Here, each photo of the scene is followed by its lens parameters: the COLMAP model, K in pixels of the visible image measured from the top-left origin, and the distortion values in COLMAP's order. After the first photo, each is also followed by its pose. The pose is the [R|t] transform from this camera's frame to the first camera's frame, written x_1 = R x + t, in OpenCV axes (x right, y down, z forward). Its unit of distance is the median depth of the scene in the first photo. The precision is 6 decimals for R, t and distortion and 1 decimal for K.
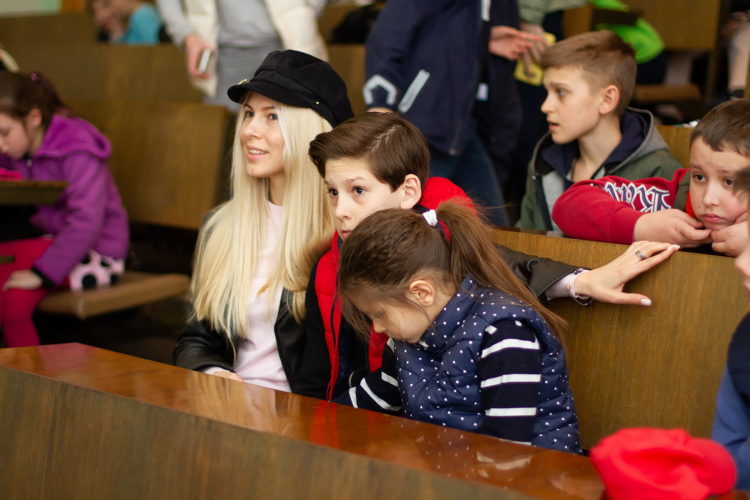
lens RADIAL K [[1754.0, 0, 377.3], [0, 1754.0, 256.5], [0, 0, 1]] dist [0.005640, 0.000000]
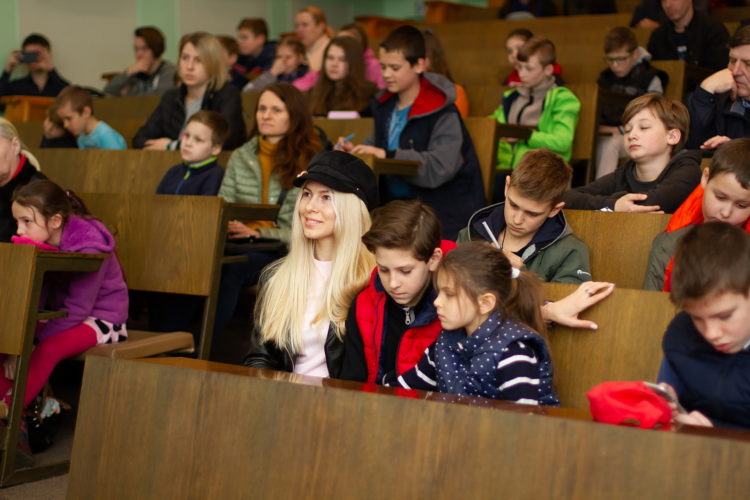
lens RADIAL K [[1754.0, 0, 375.4], [0, 1754.0, 248.0], [0, 0, 1]] dist [0.005640, 0.000000]
pose [[0.994915, 0.012096, 0.099991, -0.177358], [-0.004945, 0.997432, -0.071452, 0.068942], [-0.100599, 0.070594, 0.992419, -0.454223]]
